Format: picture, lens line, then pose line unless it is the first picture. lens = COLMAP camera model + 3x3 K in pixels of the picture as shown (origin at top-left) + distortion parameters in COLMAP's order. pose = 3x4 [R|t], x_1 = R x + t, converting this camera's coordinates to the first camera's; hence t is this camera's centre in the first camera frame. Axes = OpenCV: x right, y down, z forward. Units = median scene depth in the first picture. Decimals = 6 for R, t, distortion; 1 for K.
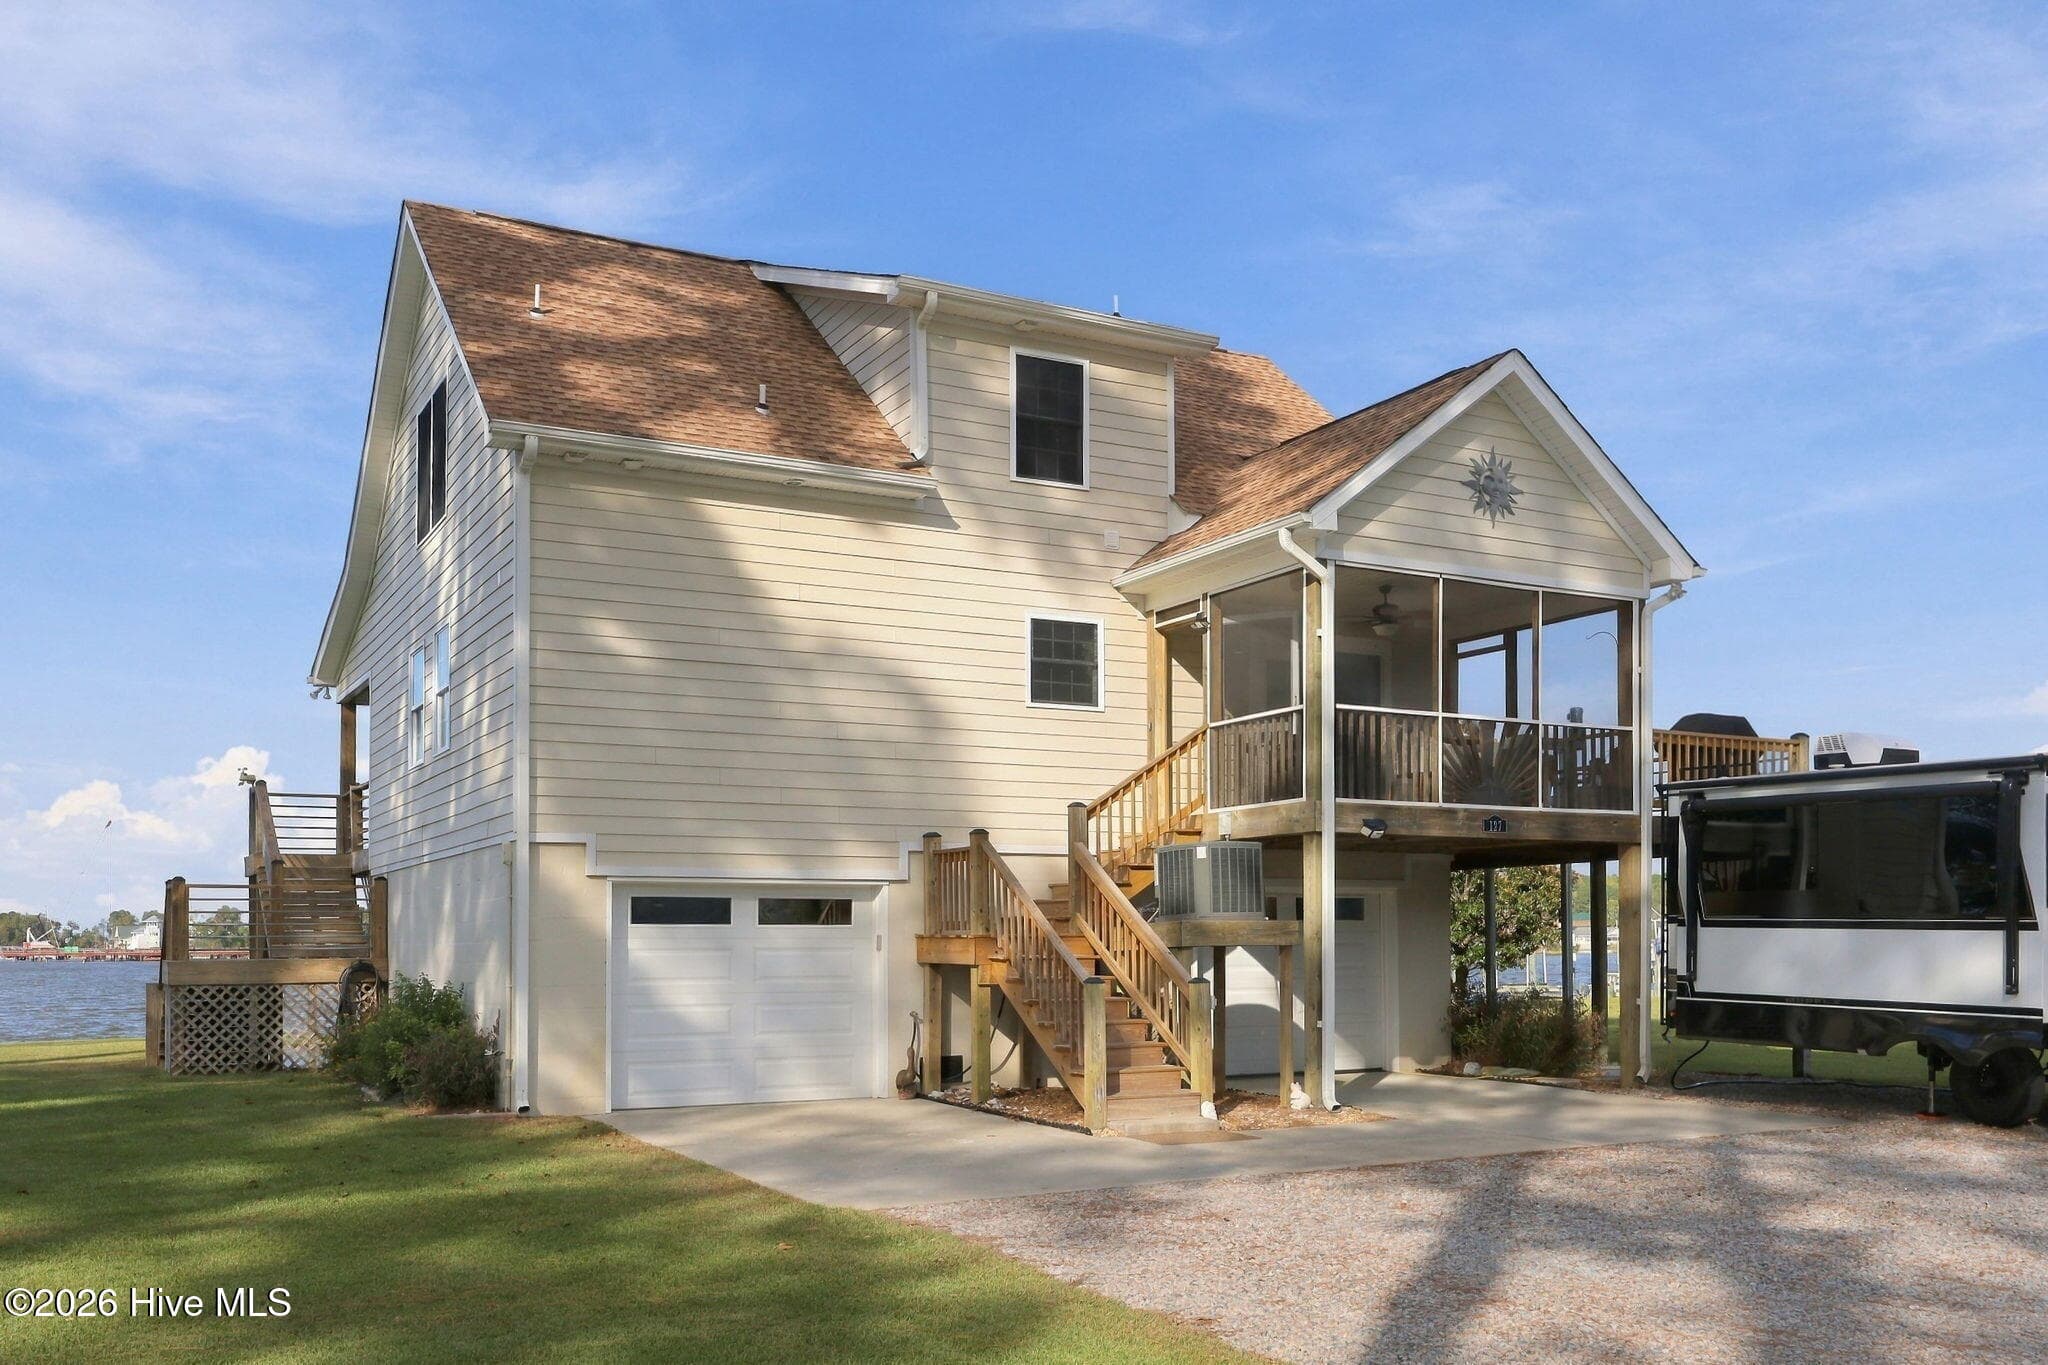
lens RADIAL K [[1767.0, 0, 1022.1], [0, 1767.0, 915.2], [0, 0, 1]] dist [-0.087176, 0.220691]
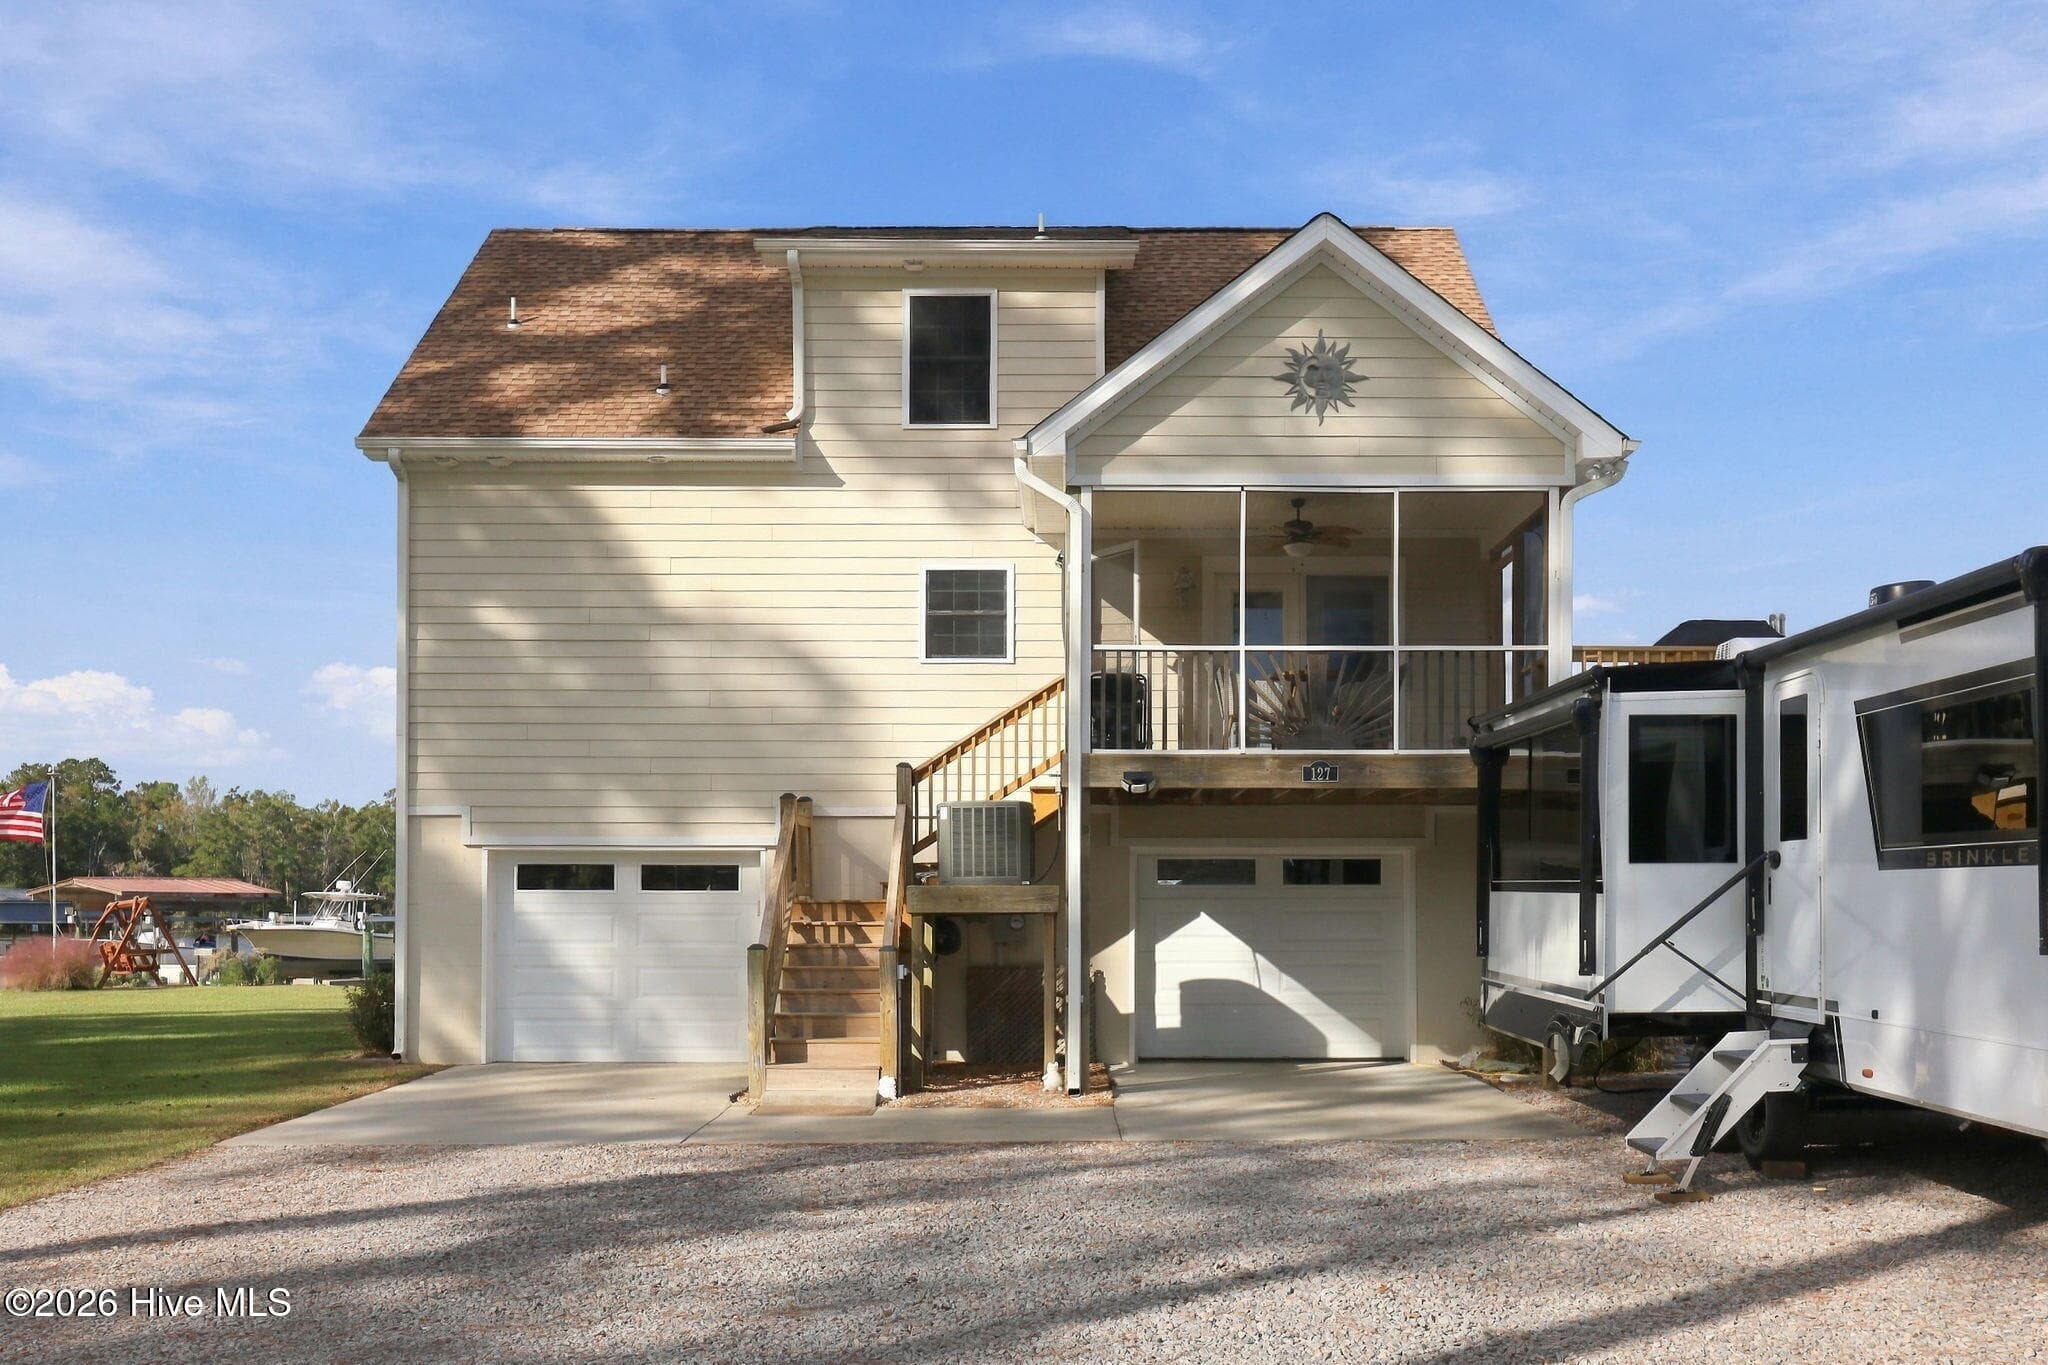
lens RADIAL K [[2028.7, 0, 1030.9], [0, 2028.7, 876.9], [0, 0, 1]] dist [-0.022654, -0.004661]
pose [[0.874679, -0.004503, -0.484682, 0.621262], [0.001394, 0.999976, -0.006775, 0.005764], [0.484701, 0.005251, 0.874664, 0.069313]]
